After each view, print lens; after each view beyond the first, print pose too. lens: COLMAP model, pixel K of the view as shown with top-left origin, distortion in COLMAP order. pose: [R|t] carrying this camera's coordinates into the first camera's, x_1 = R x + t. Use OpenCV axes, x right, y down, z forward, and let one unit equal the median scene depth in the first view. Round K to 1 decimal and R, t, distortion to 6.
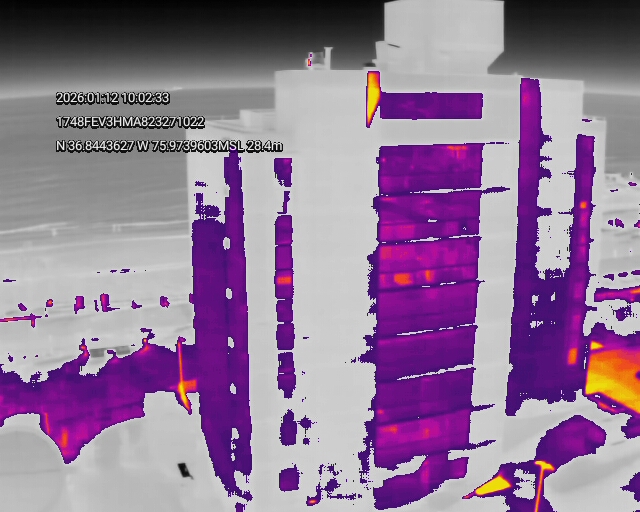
lens RADIAL K [[753.7, 0, 321.0], [0, 753.7, 255.9], [0, 0, 1]] dist [-0.275813, 0.000000]
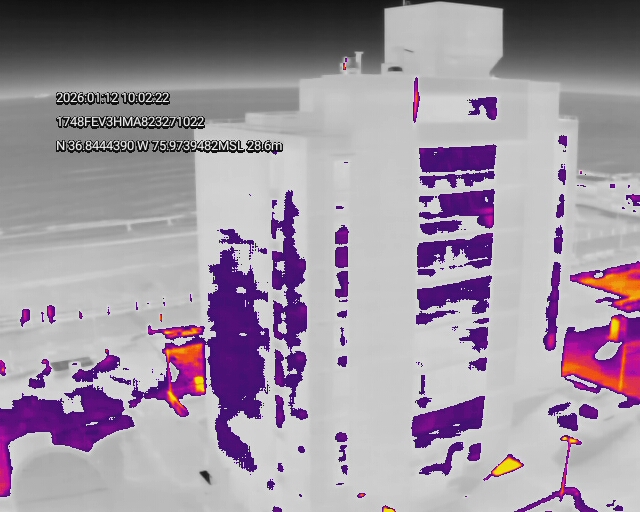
lens RADIAL K [[753.7, 0, 319.1], [0, 753.7, 253.9], [0, 0, 1]] dist [-0.275813, 0.000000]
pose [[0.985702, -0.038983, 0.163928, -0.187002], [0.039651, 0.999213, -0.000803, -0.002279], [-0.163768, 0.007291, 0.986472, -0.002985]]
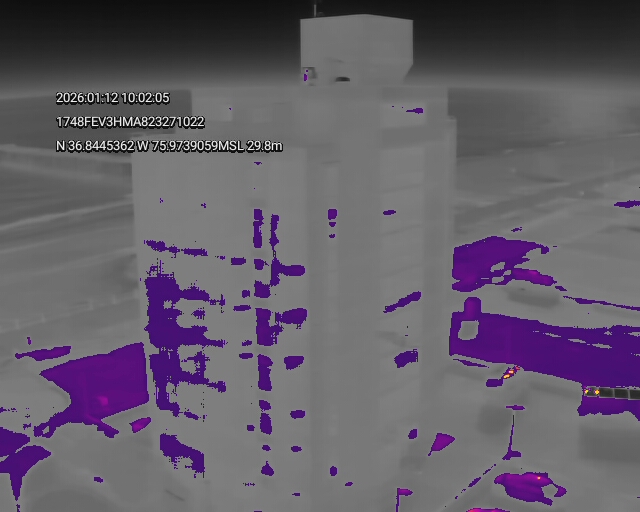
lens RADIAL K [[753.7, 0, 317.8], [0, 753.7, 254.5], [0, 0, 1]] dist [-0.275813, 0.000000]
pose [[0.877652, -0.110815, 0.466311, -0.430353], [0.112875, 0.993329, 0.023612, -0.025564], [-0.465817, 0.031912, 0.884305, 0.043740]]
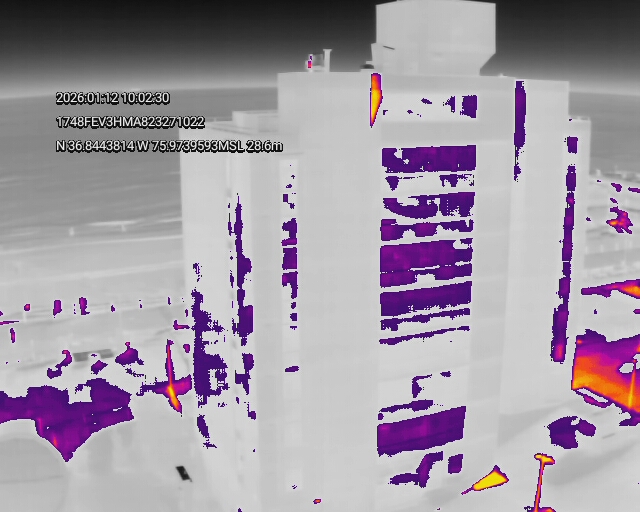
lens RADIAL K [[753.7, 0, 318.2], [0, 753.7, 258.1], [0, 0, 1]] dist [-0.275813, 0.000000]
pose [[0.998710, -0.013186, 0.049038, -0.046427], [0.013029, 0.999909, 0.003515, -0.001274], [-0.049080, -0.002871, 0.998791, -0.004642]]
